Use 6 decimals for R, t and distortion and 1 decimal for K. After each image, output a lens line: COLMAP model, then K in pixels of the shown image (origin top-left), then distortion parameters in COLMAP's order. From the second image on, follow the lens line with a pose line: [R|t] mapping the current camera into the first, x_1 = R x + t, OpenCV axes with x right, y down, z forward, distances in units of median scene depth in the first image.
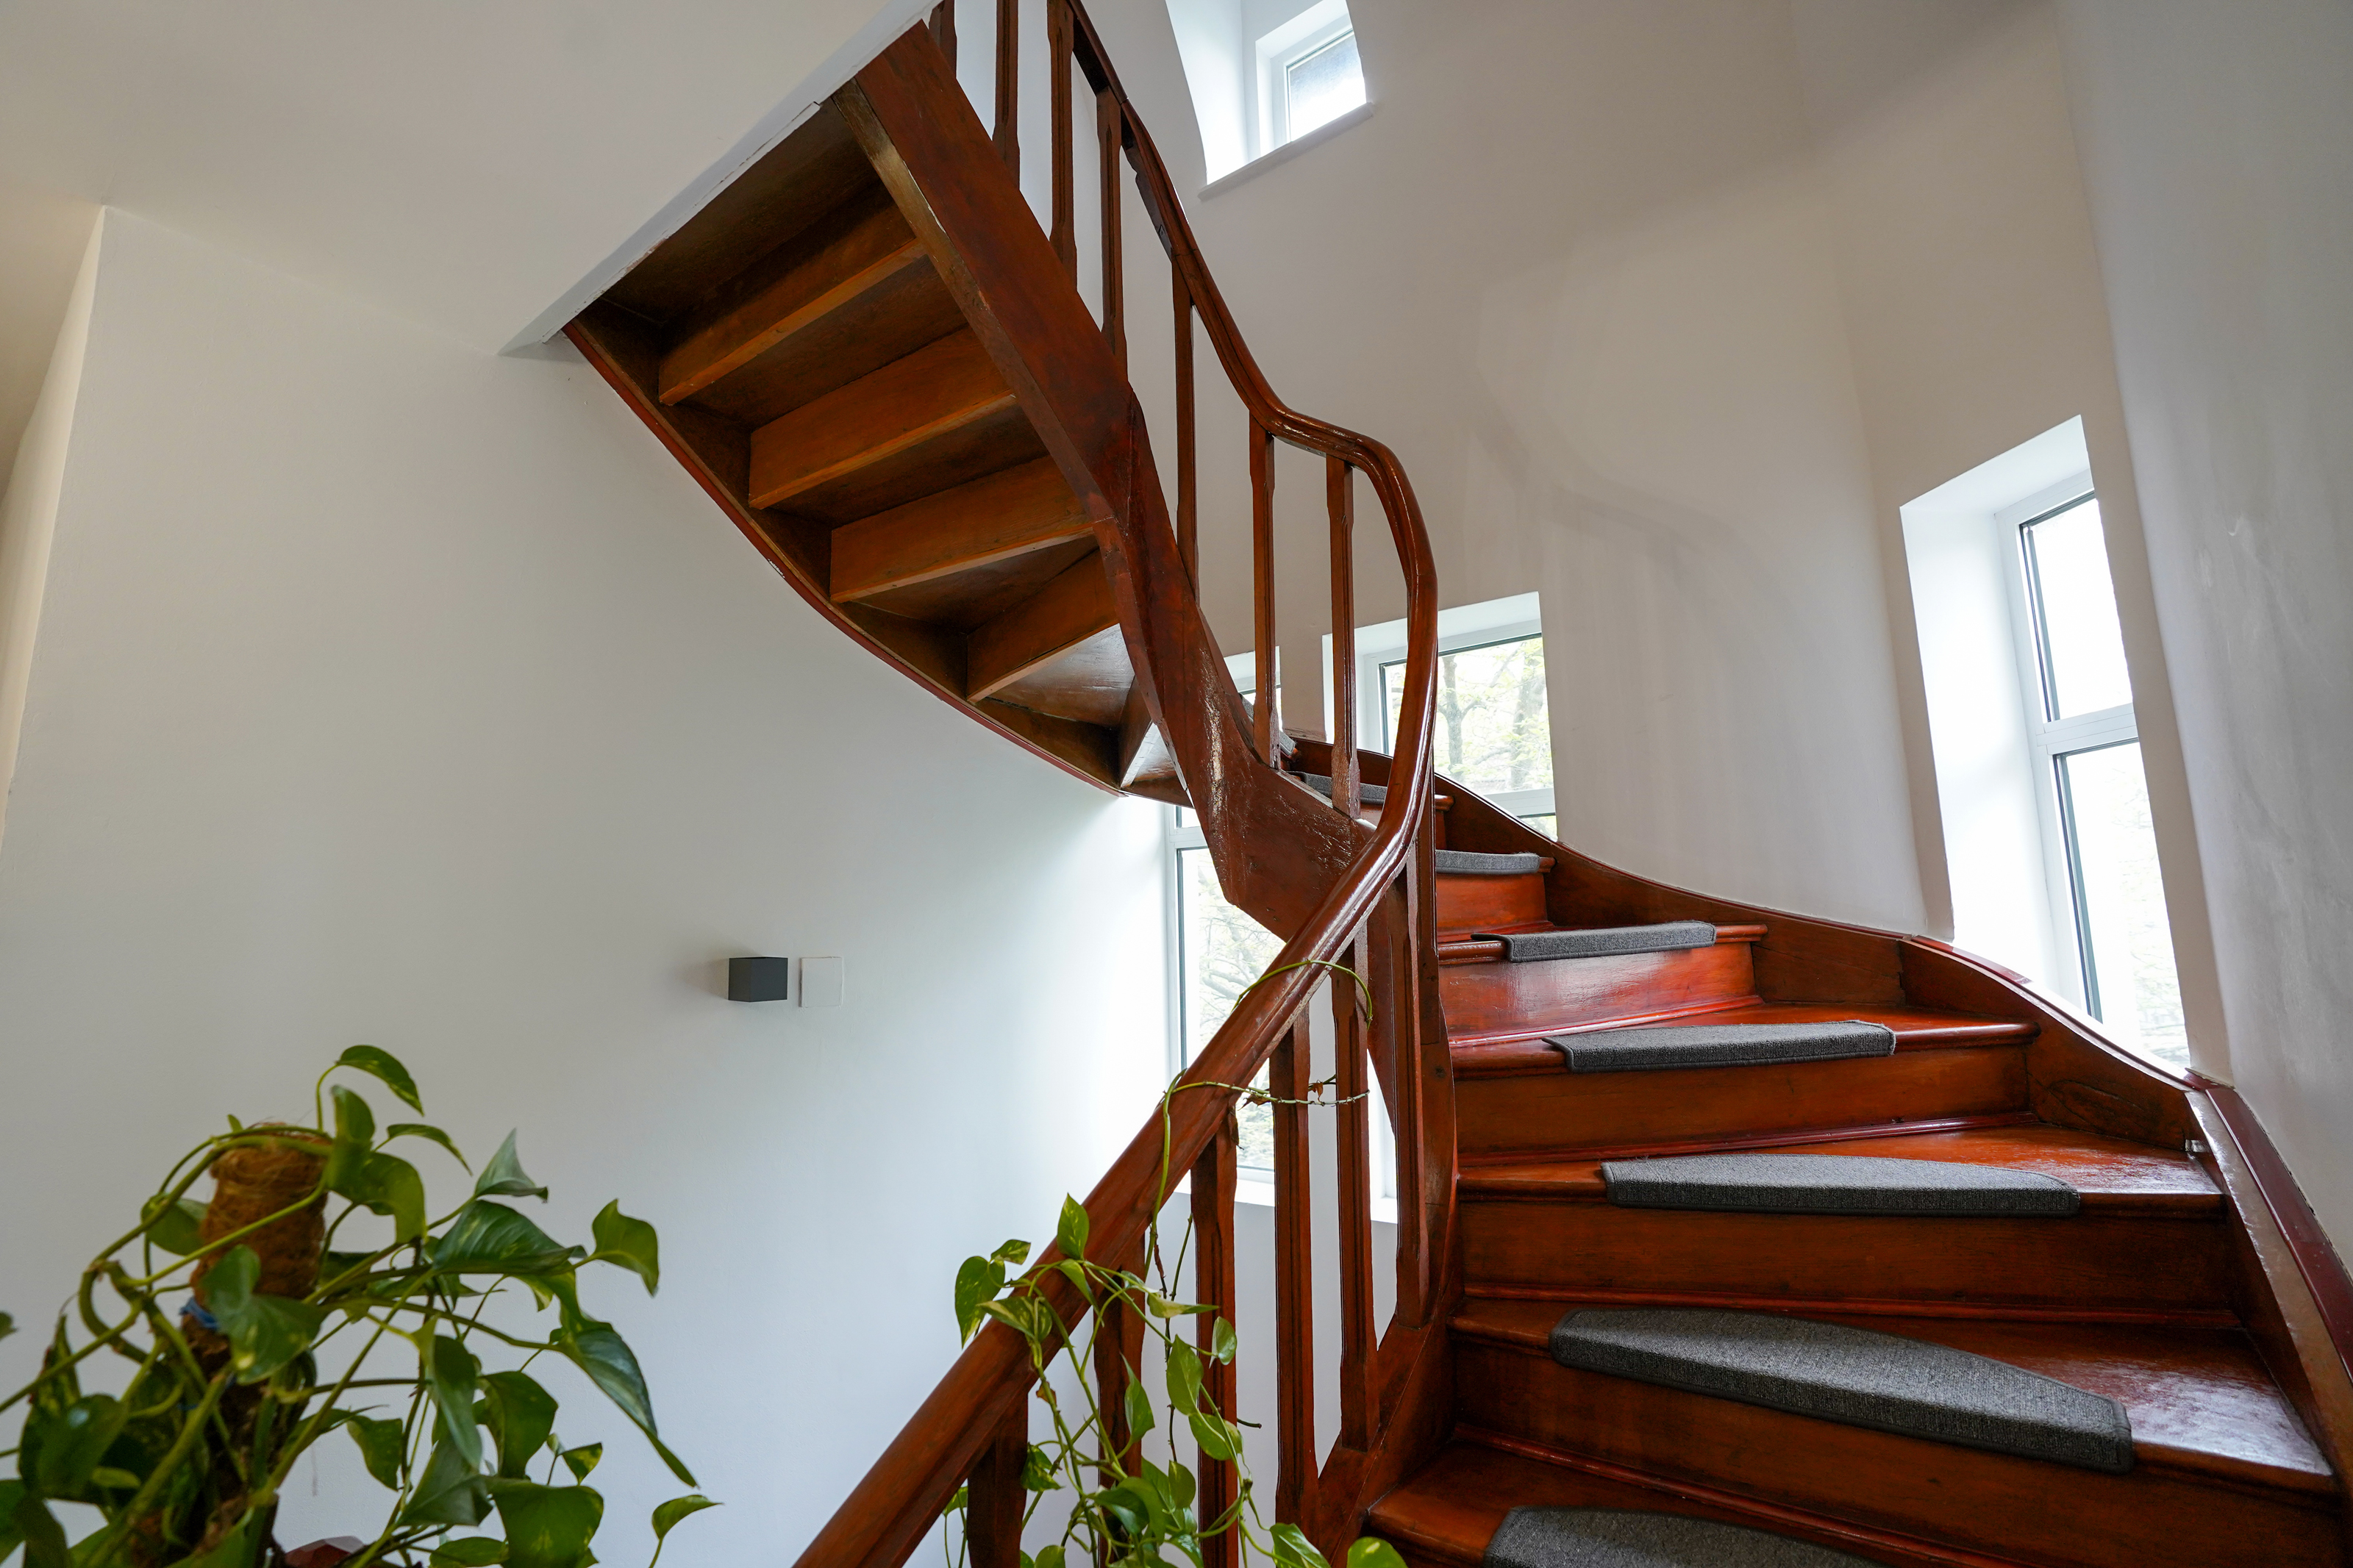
lens RADIAL K [[1070.9, 0, 1182.6], [0, 1070.9, 781.0], [0, 0, 1]] dist [-0.035664, 0.005773]
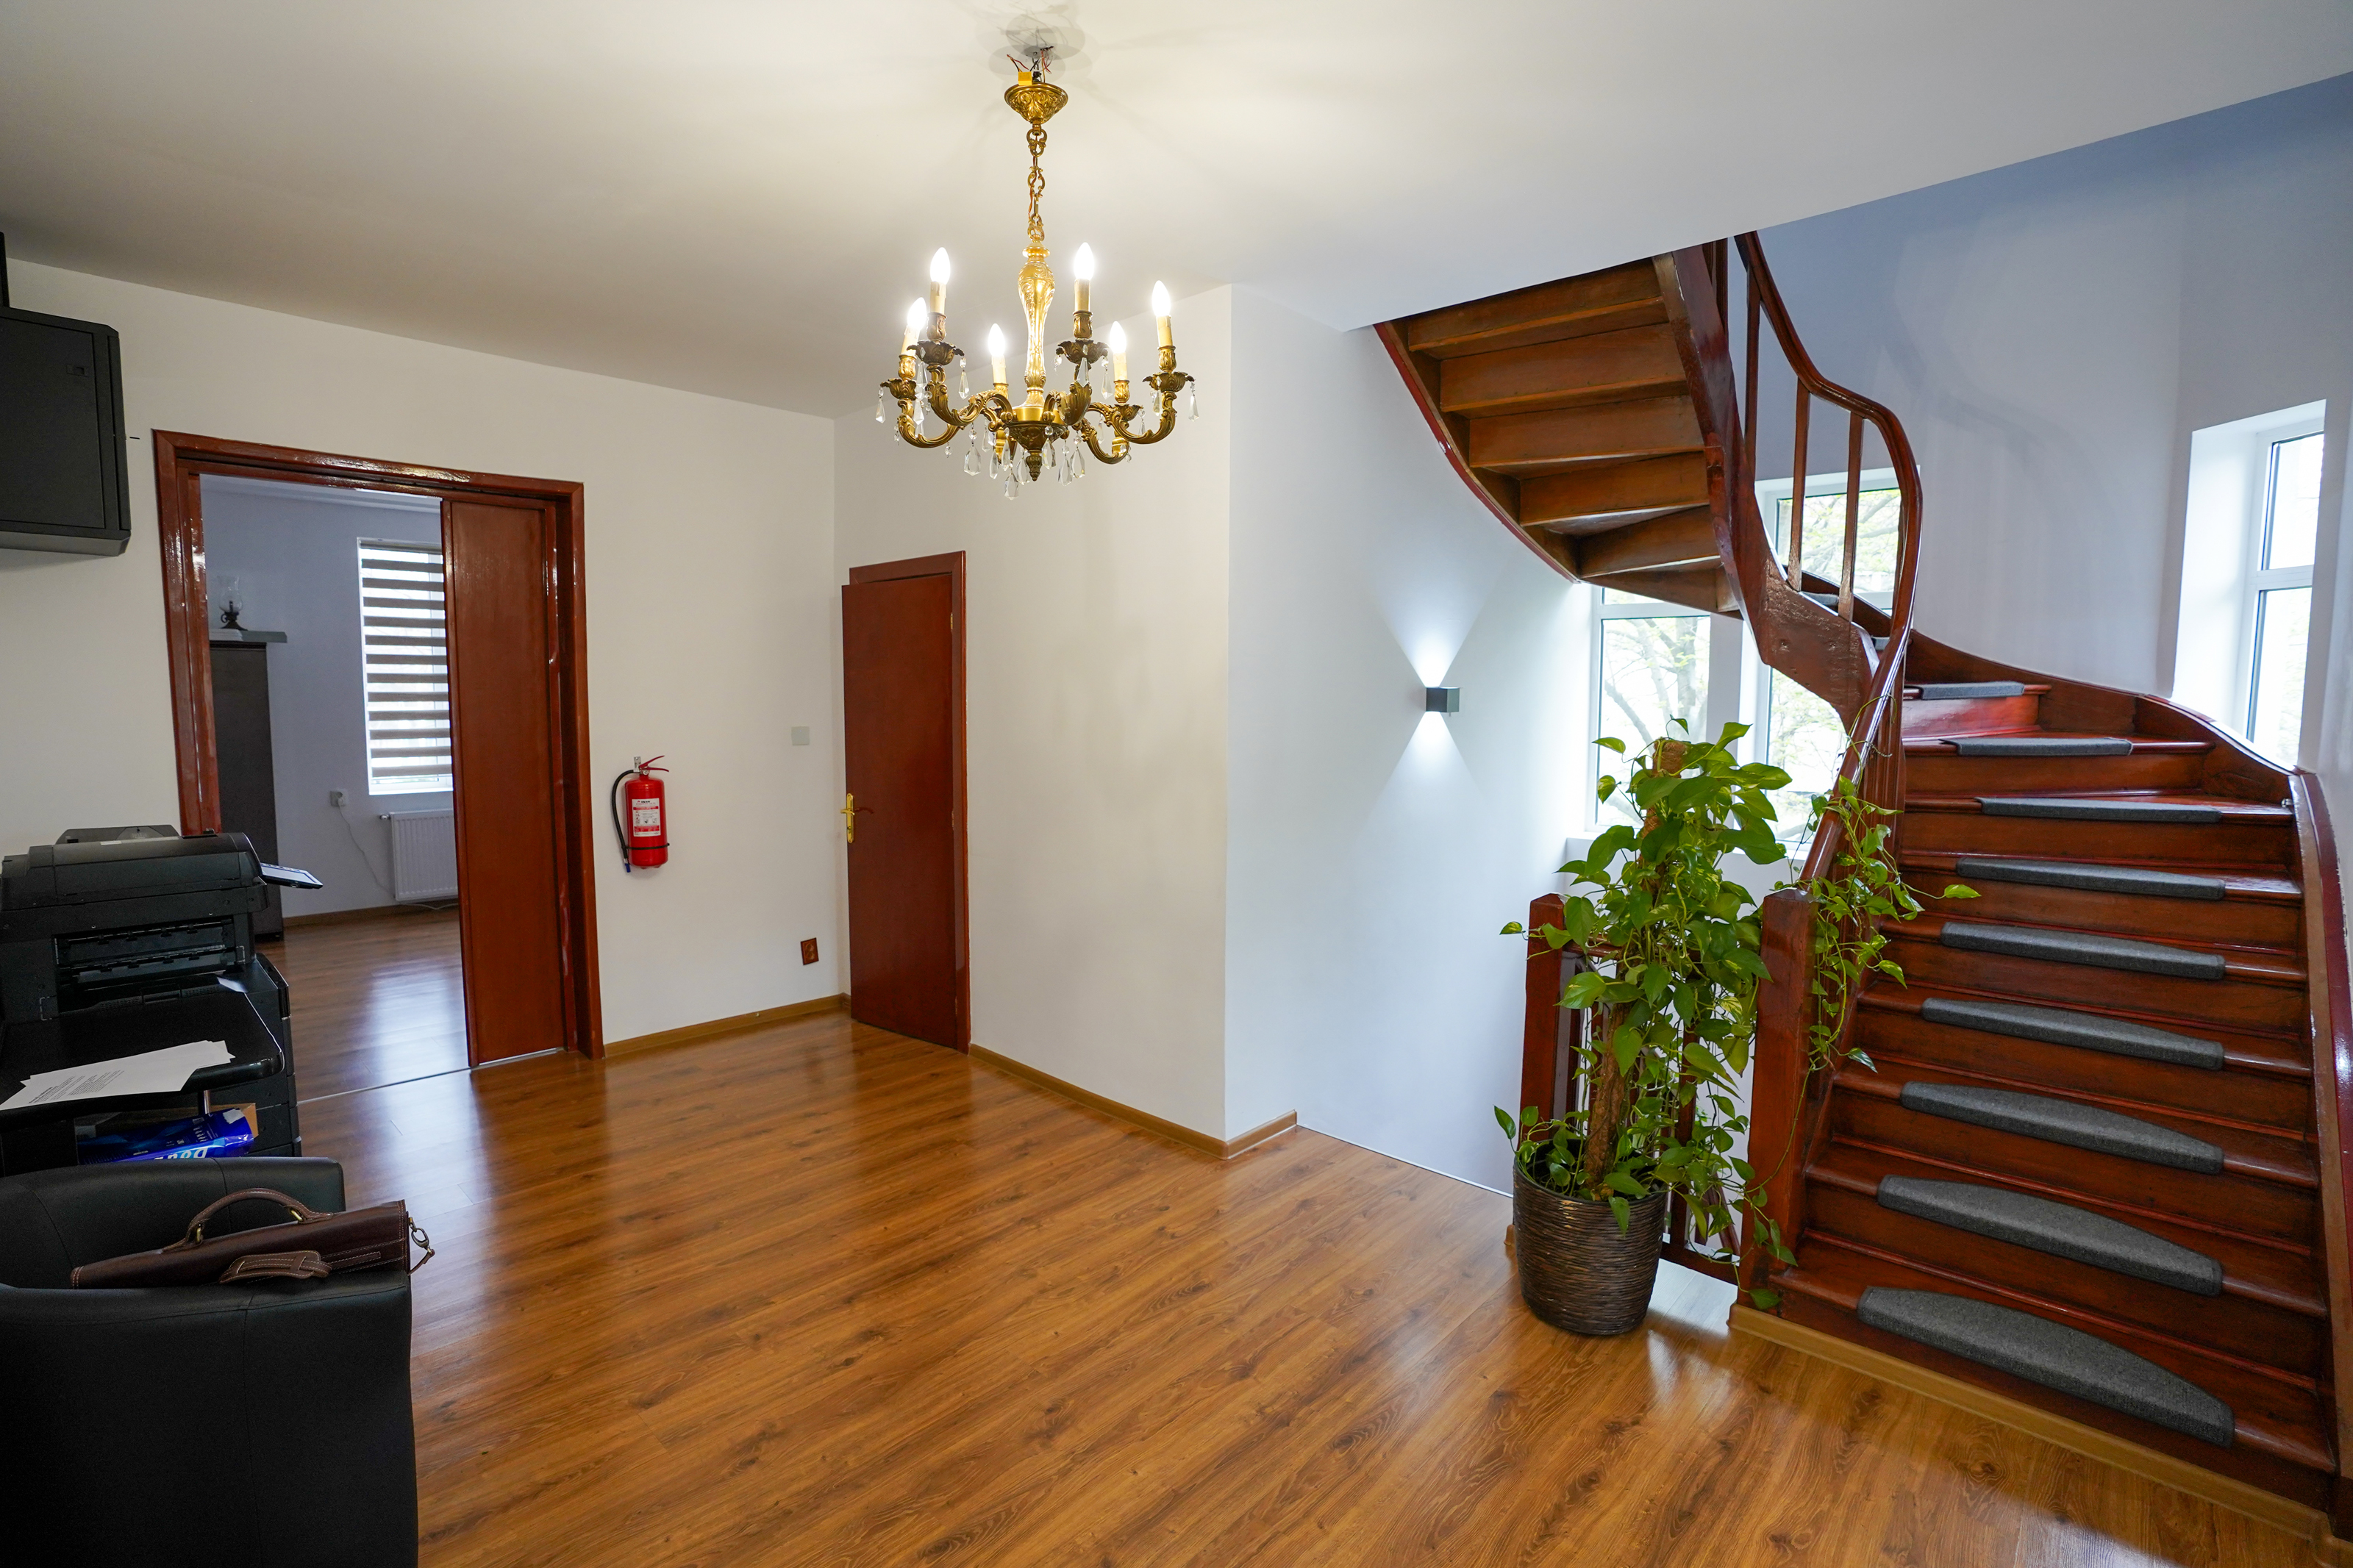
lens RADIAL K [[1070.9, 0, 1164.8], [0, 1070.9, 773.7], [0, 0, 1]] dist [-0.035664, 0.005773]
pose [[0.994135, 0.033969, -0.102675, -0.775254], [-0.008575, 0.971160, 0.238275, -0.127518], [0.107807, -0.235997, 0.965755, -0.912228]]
